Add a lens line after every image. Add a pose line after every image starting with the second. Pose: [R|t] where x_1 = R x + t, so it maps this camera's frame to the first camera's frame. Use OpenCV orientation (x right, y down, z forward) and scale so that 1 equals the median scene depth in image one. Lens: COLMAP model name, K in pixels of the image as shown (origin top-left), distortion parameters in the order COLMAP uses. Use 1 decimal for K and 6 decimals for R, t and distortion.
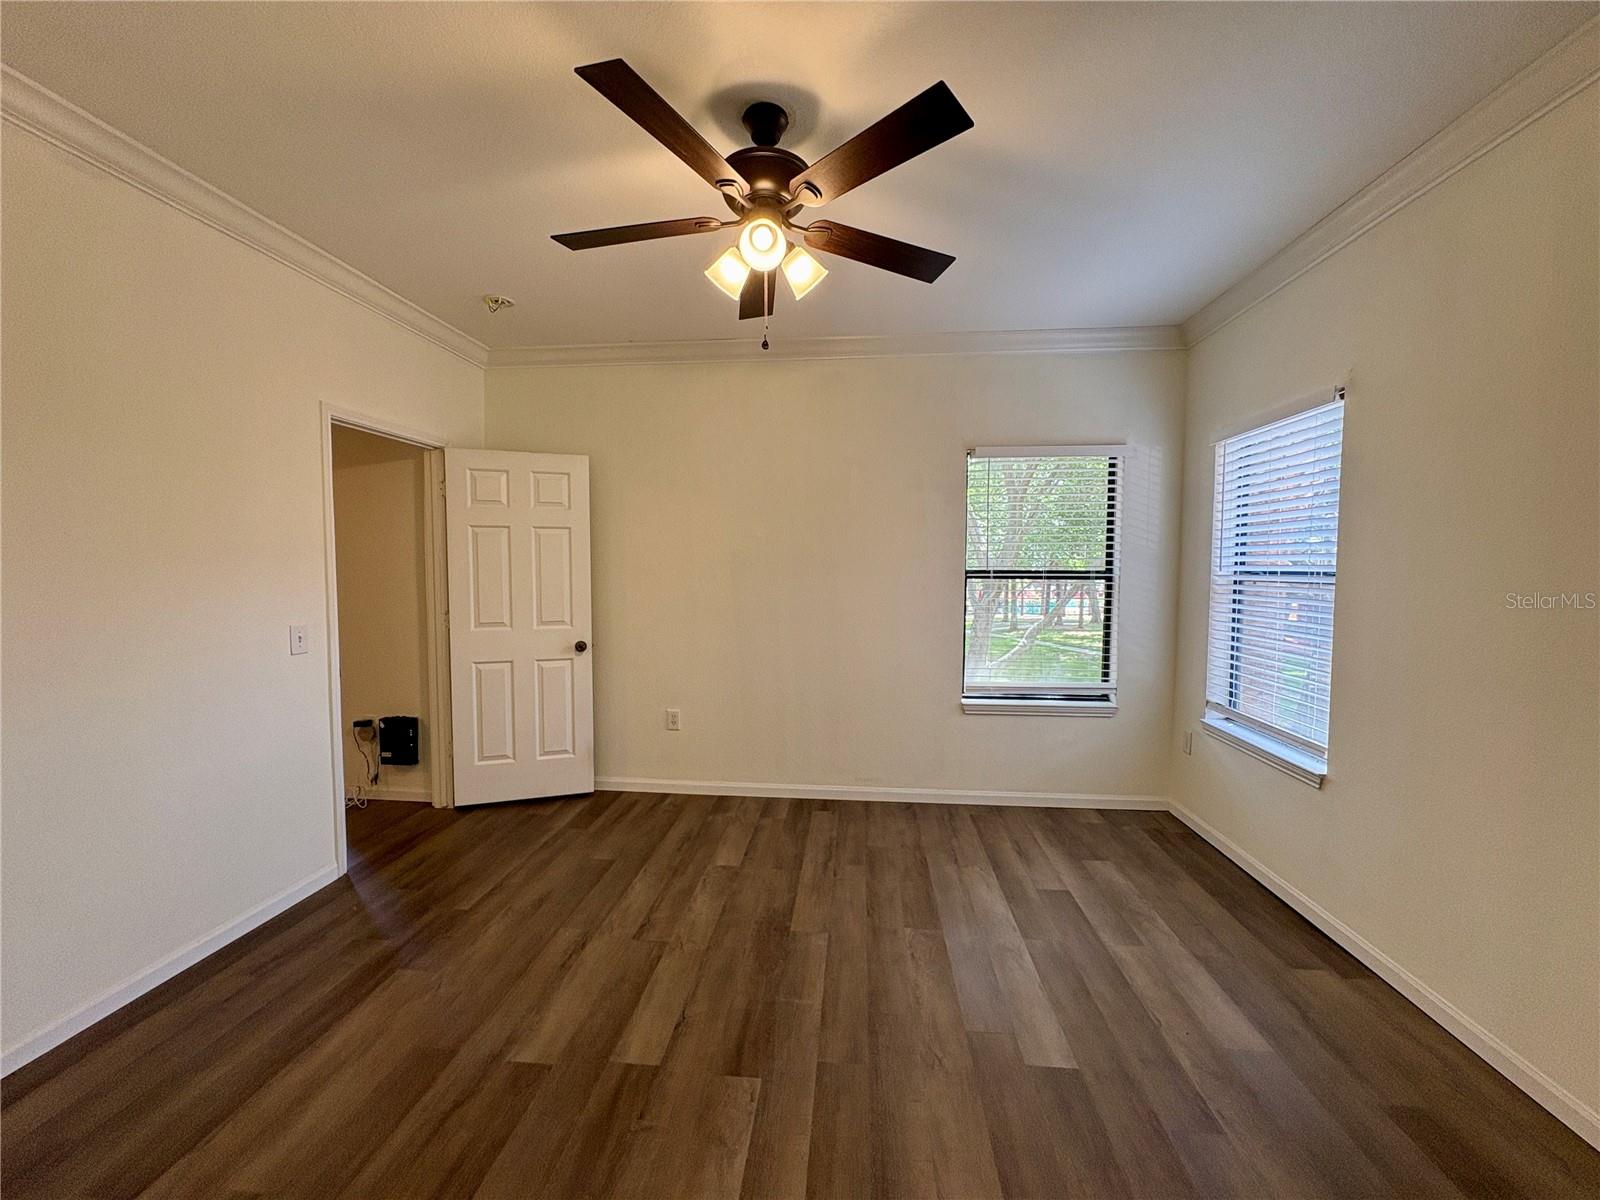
lens RADIAL K [[640.0, 0, 800.0], [0, 640.0, 600.0], [0, 0, 1]] dist [0.002521, -0.000076]
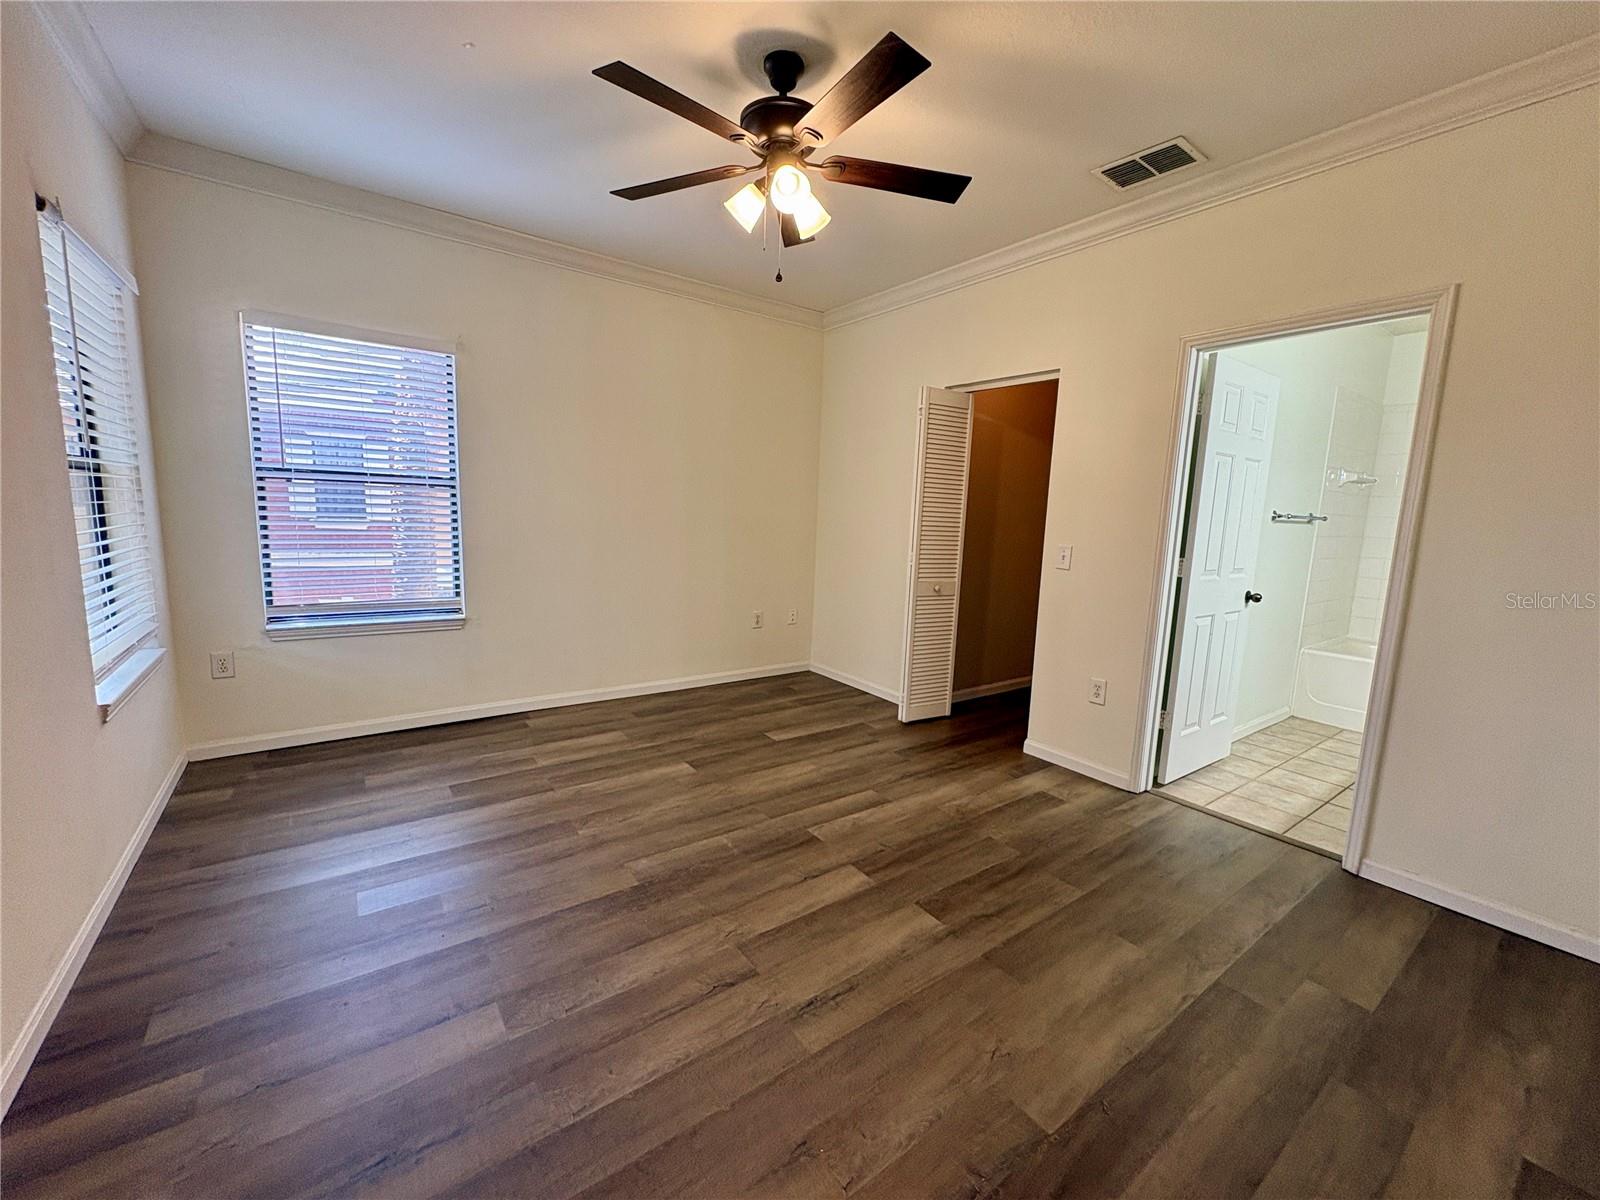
lens RADIAL K [[640.0, 0, 800.0], [0, 640.0, 600.0], [0, 0, 1]] dist [0.002521, -0.000076]
pose [[-0.659489, -0.136427, 0.739231, -0.889788], [0.000944, 0.983242, 0.182302, -0.038772], [-0.751714, 0.120924, -0.648308, 1.582428]]
